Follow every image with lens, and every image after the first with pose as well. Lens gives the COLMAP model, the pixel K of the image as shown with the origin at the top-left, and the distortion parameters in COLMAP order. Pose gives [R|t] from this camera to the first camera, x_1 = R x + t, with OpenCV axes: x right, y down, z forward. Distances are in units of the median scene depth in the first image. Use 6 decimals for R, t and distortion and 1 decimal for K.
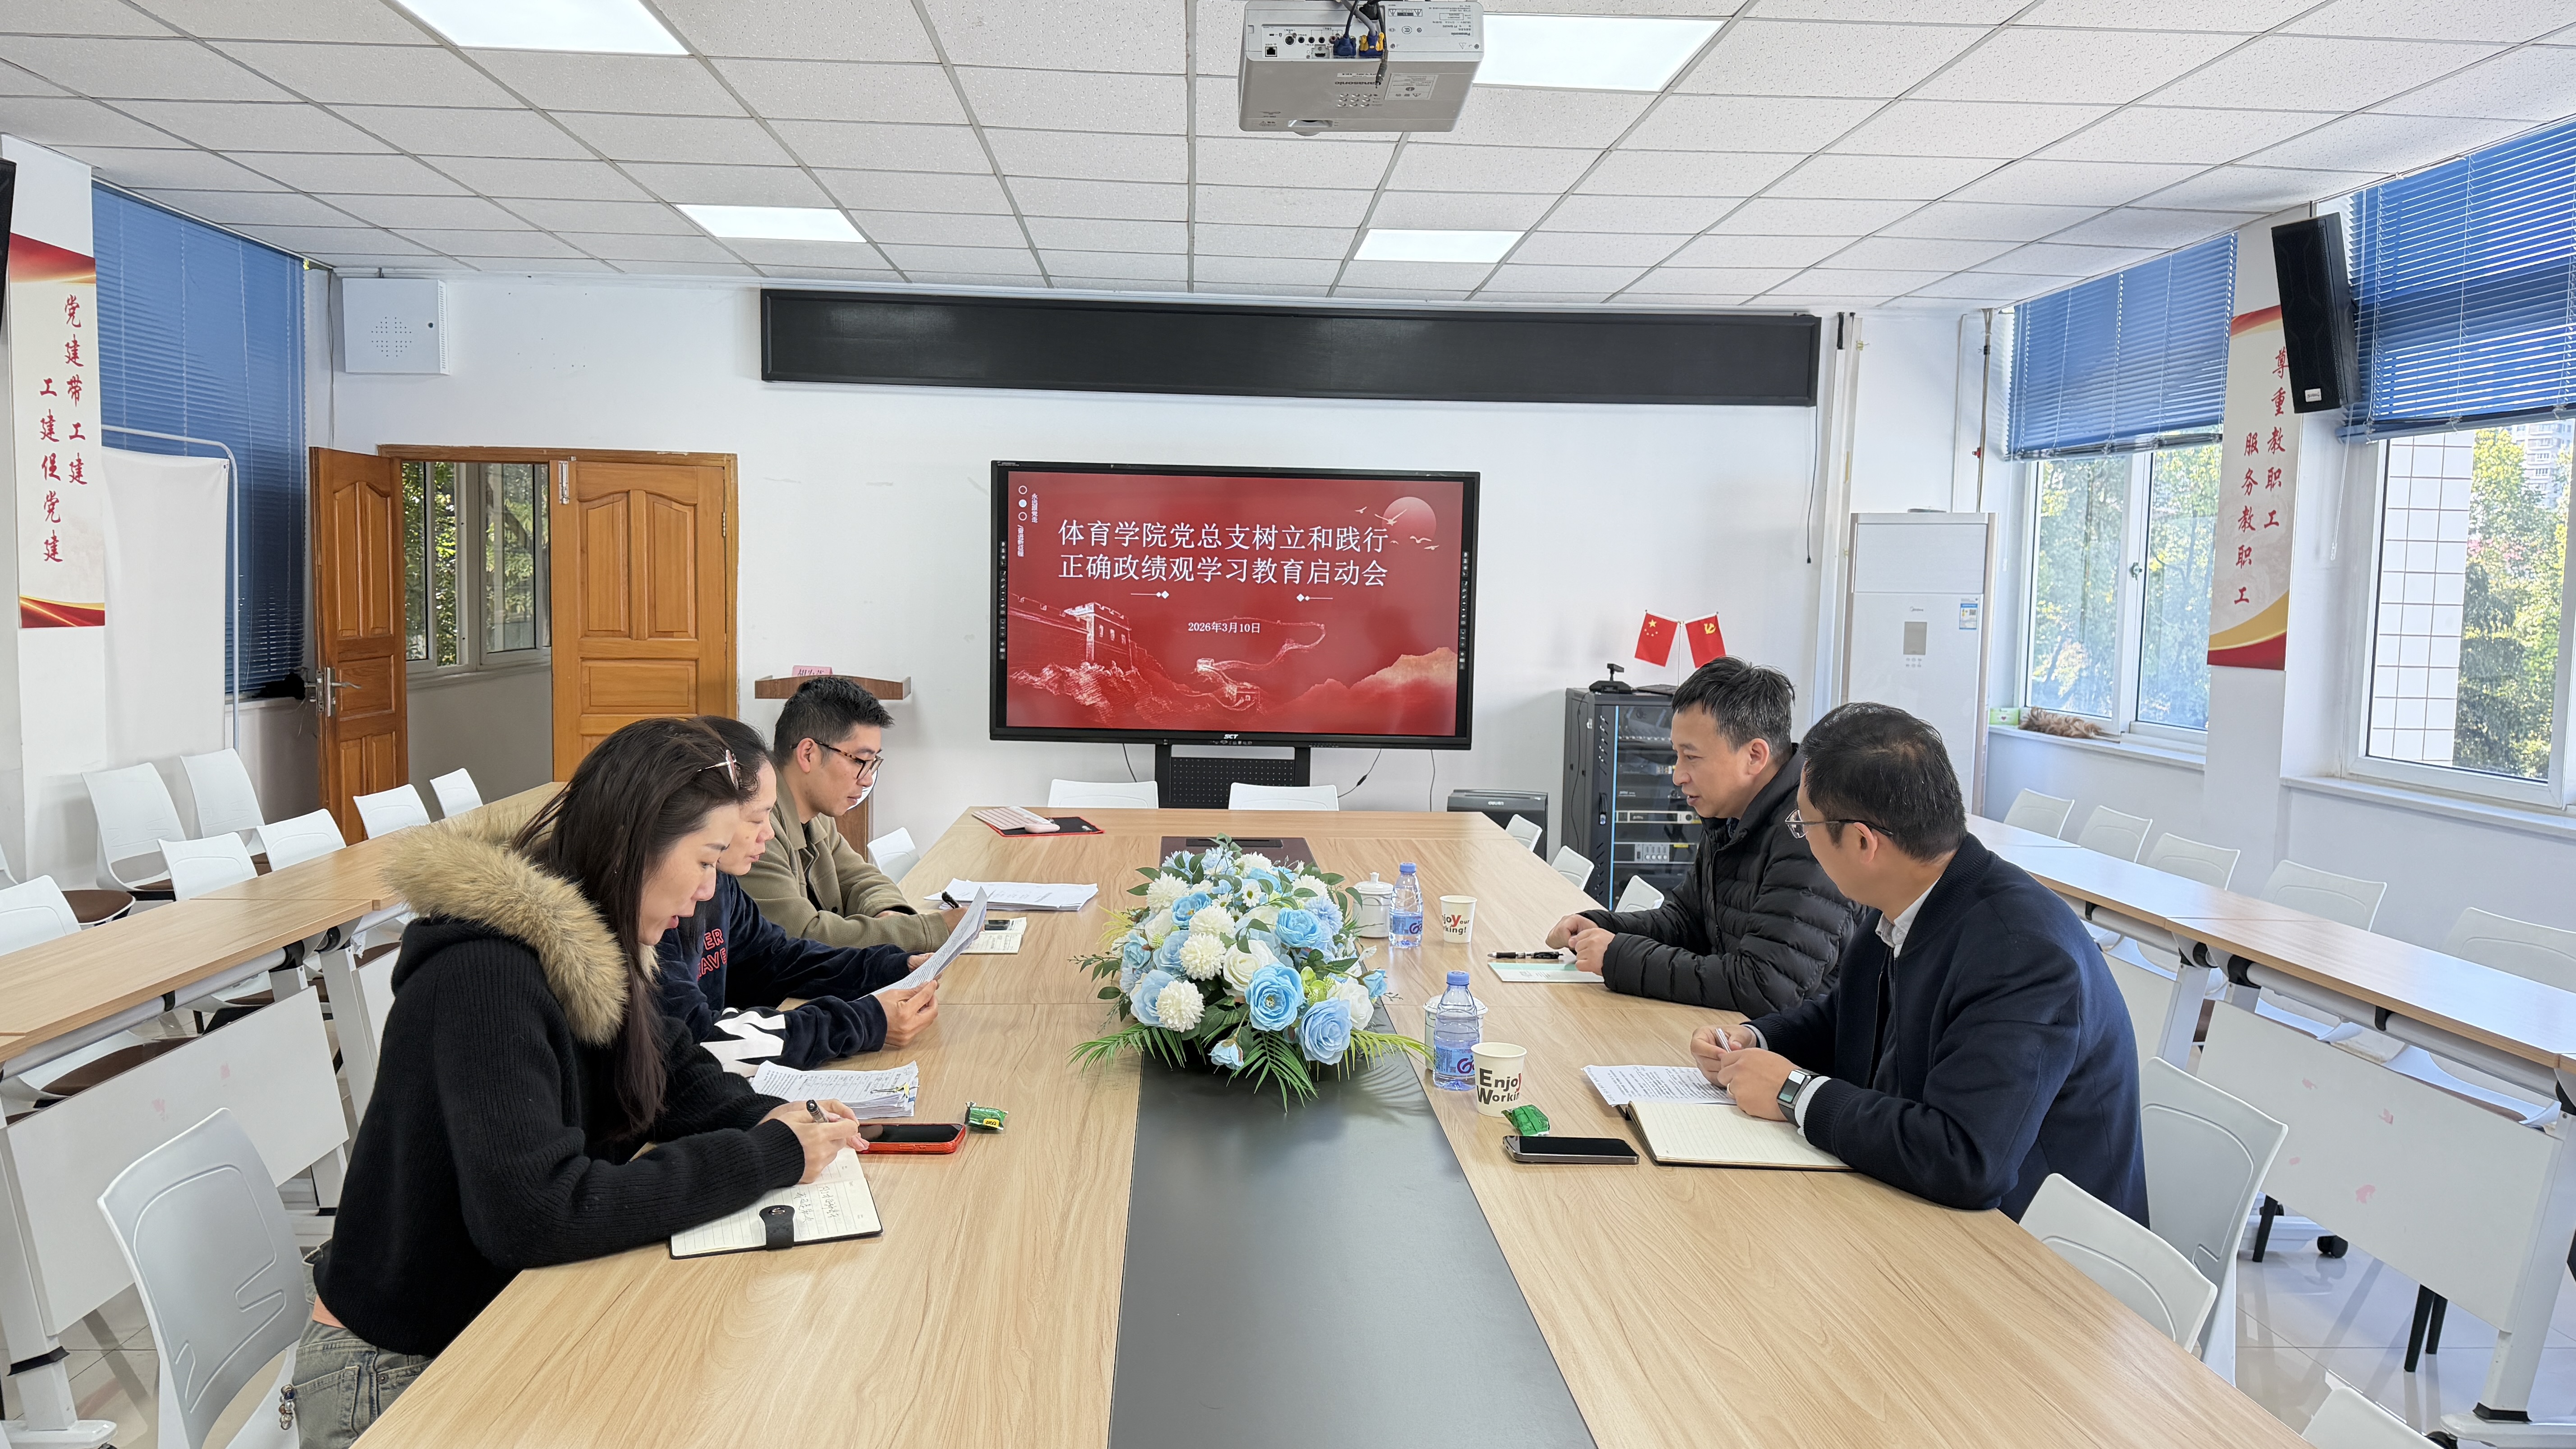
lens RADIAL K [[1857.7, 0, 1292.4], [0, 1857.7, 740.8], [0, 0, 1]] dist [0.032870, -0.034615]
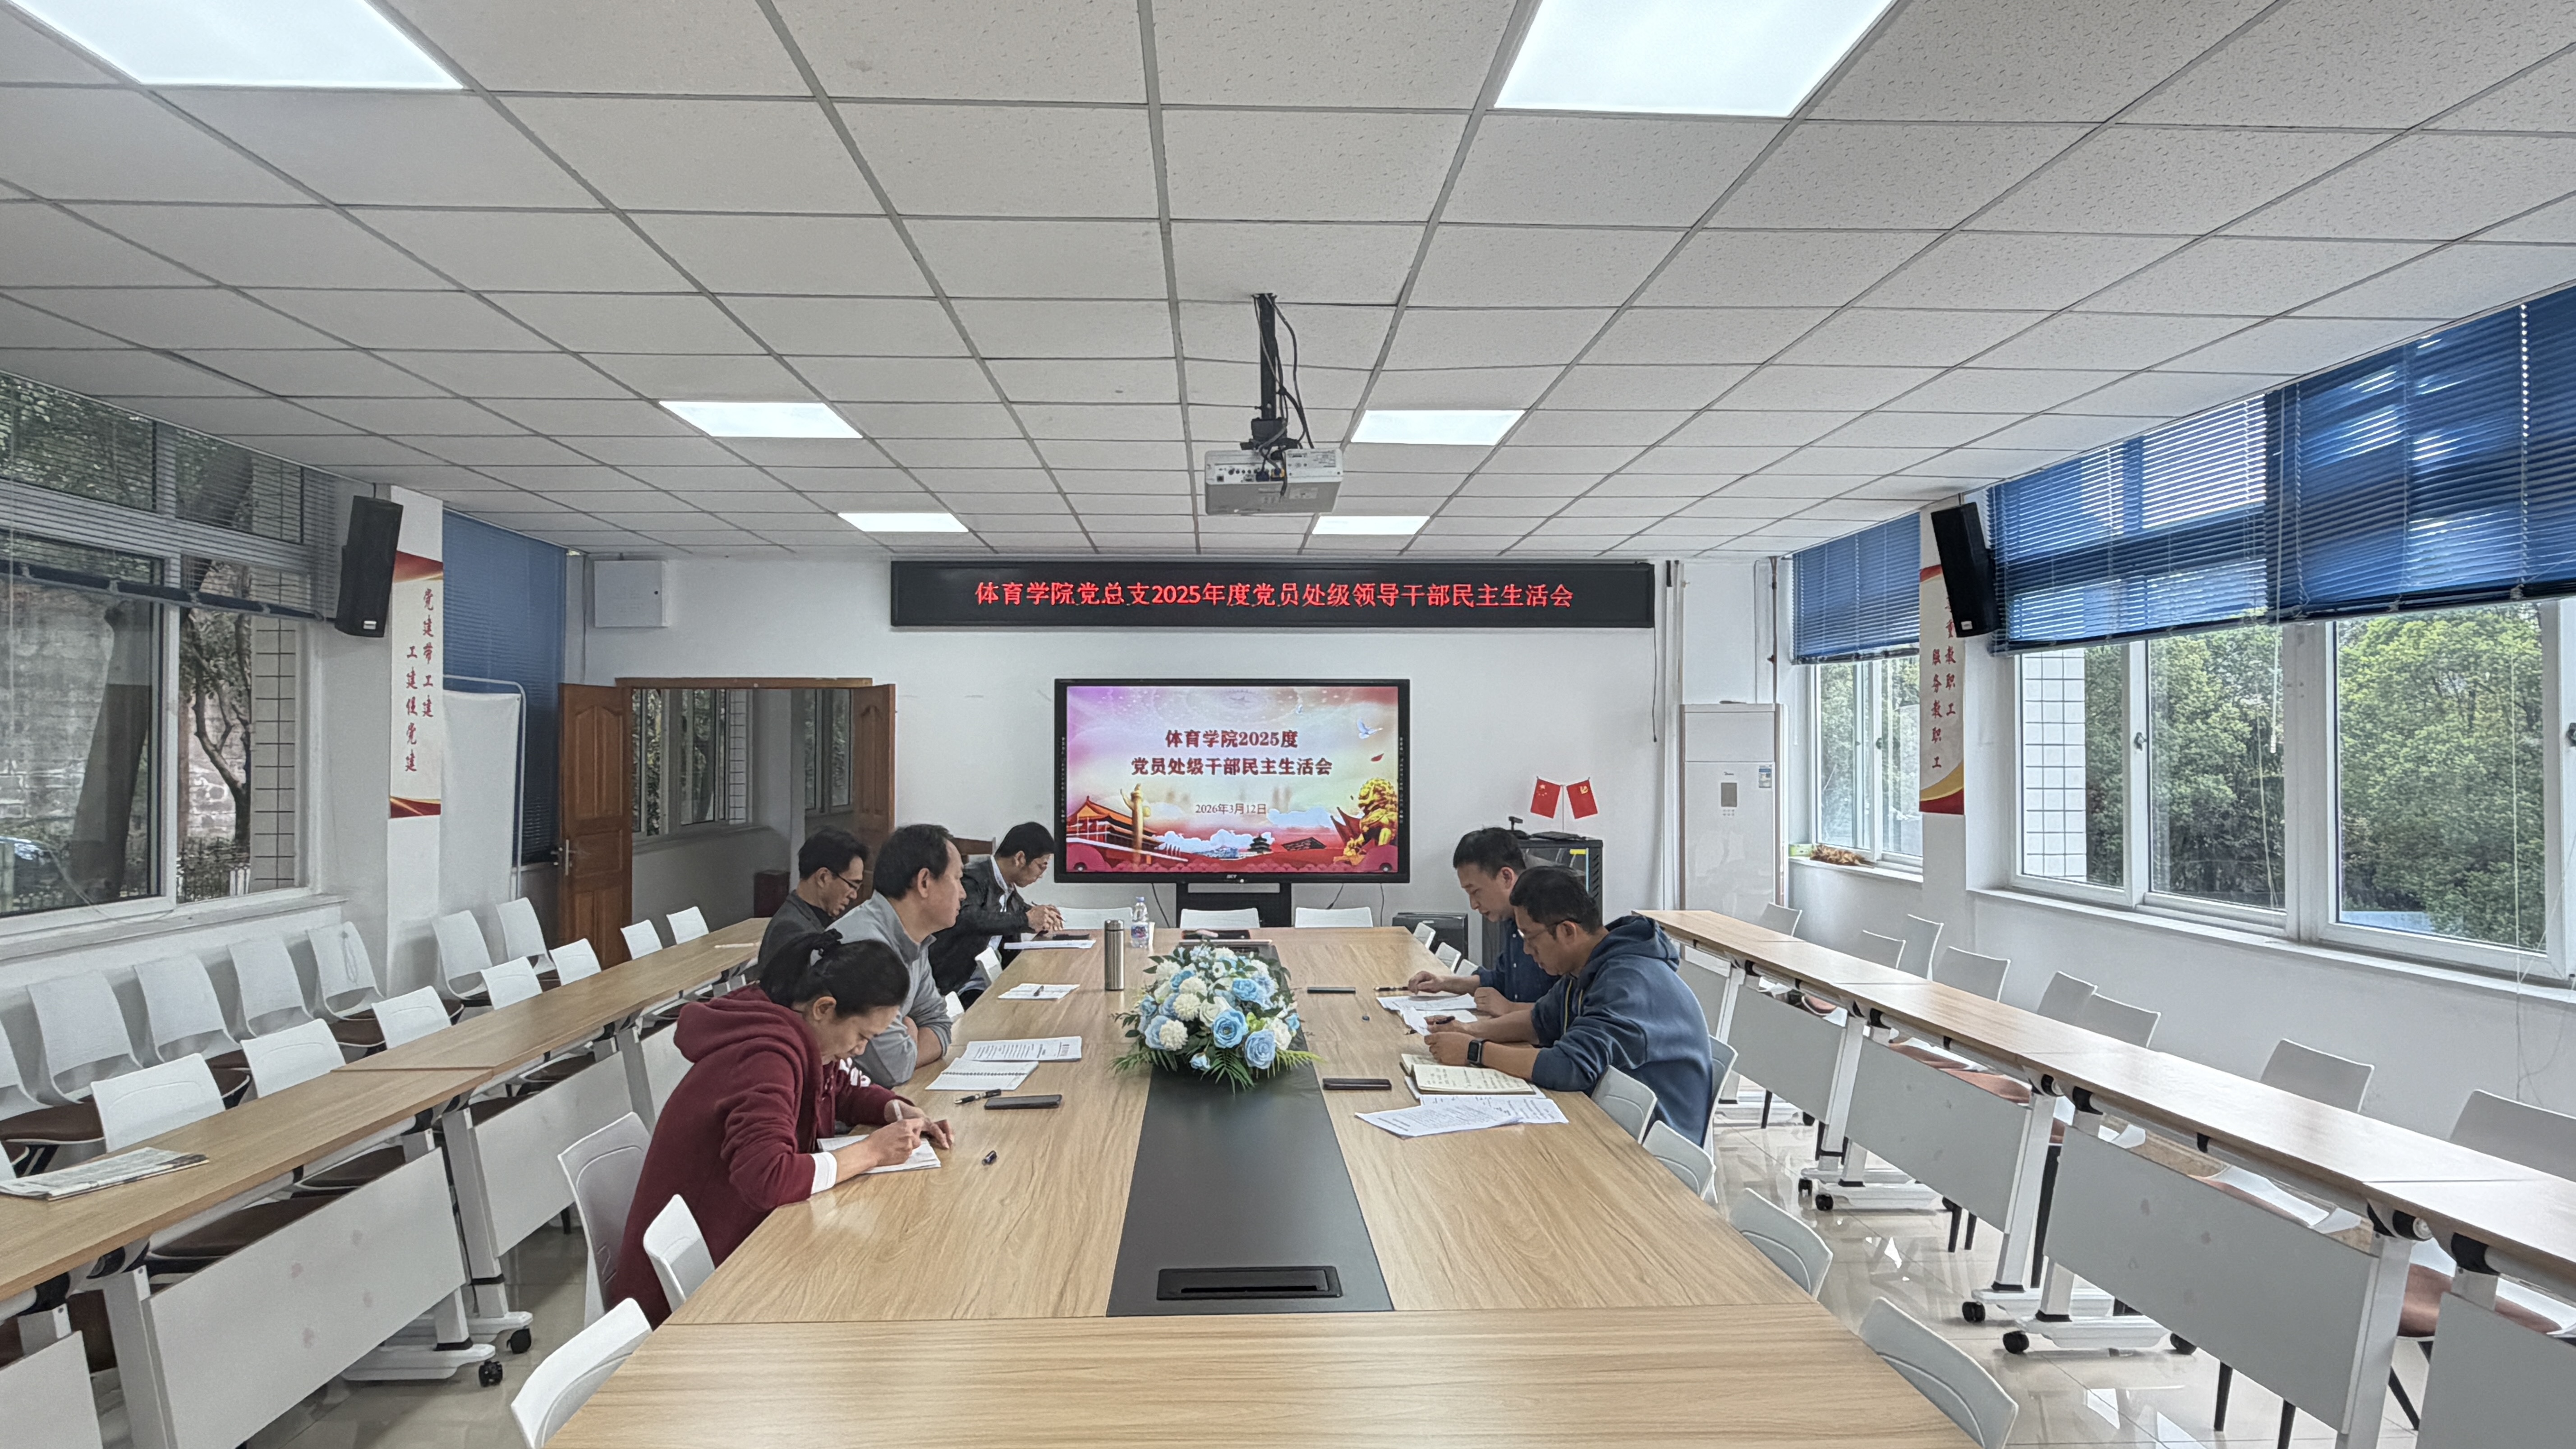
lens RADIAL K [[1534.6, 0, 1297.7], [0, 1534.6, 731.0], [0, 0, 1]] dist [-0.006059, 0.002661]
pose [[0.999798, -0.020069, -0.000979, 0.025335], [0.019879, 0.995081, -0.097045, 0.002221], [0.002921, 0.097006, 0.995280, -0.178095]]
